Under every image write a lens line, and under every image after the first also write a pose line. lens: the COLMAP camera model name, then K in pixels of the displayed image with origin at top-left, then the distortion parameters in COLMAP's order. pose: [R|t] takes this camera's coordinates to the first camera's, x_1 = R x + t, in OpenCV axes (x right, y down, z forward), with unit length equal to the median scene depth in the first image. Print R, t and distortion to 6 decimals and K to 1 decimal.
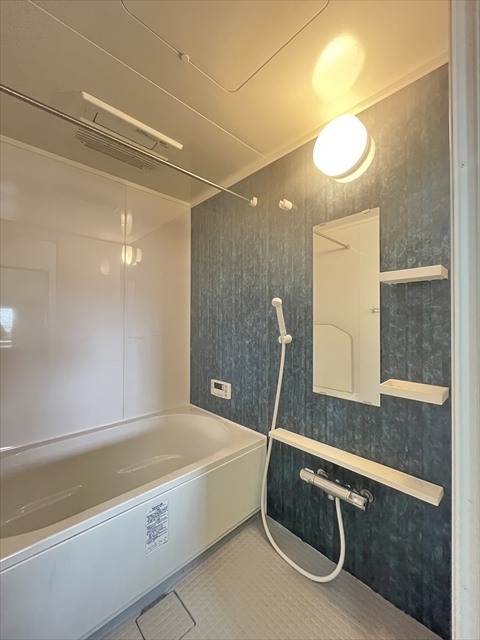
lens RADIAL K [[260.1, 0, 240.0], [0, 260.1, 320.0], [0, 0, 1]] dist [0.000594, -0.000020]
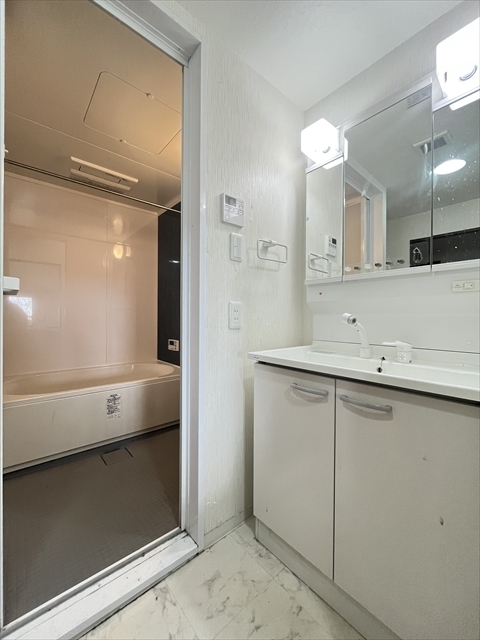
lens RADIAL K [[260.1, 0, 240.0], [0, 260.1, 320.0], [0, 0, 1]] dist [0.000594, -0.000020]
pose [[0.999030, 0.003889, -0.043872, 0.364449], [-0.003154, 0.999854, 0.016804, 0.105211], [0.043931, -0.016650, 0.998896, -0.423172]]
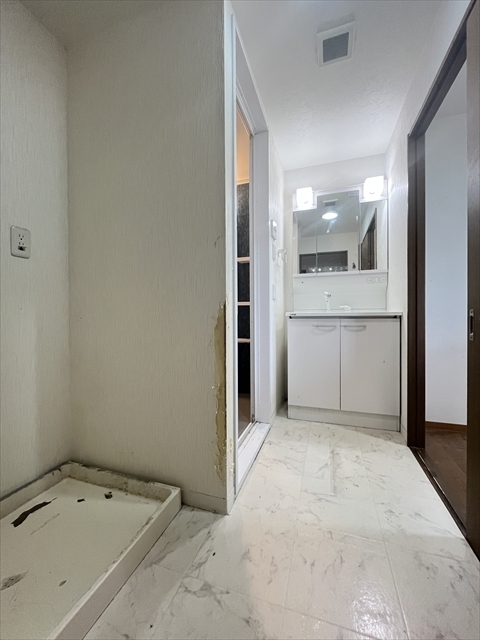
lens RADIAL K [[260.1, 0, 240.0], [0, 260.1, 320.0], [0, 0, 1]] dist [0.000594, -0.000020]
pose [[0.883452, -0.011746, 0.468375, -0.345196], [0.003901, 0.999835, 0.017715, 0.208677], [-0.468506, -0.013823, 0.883352, -0.686047]]
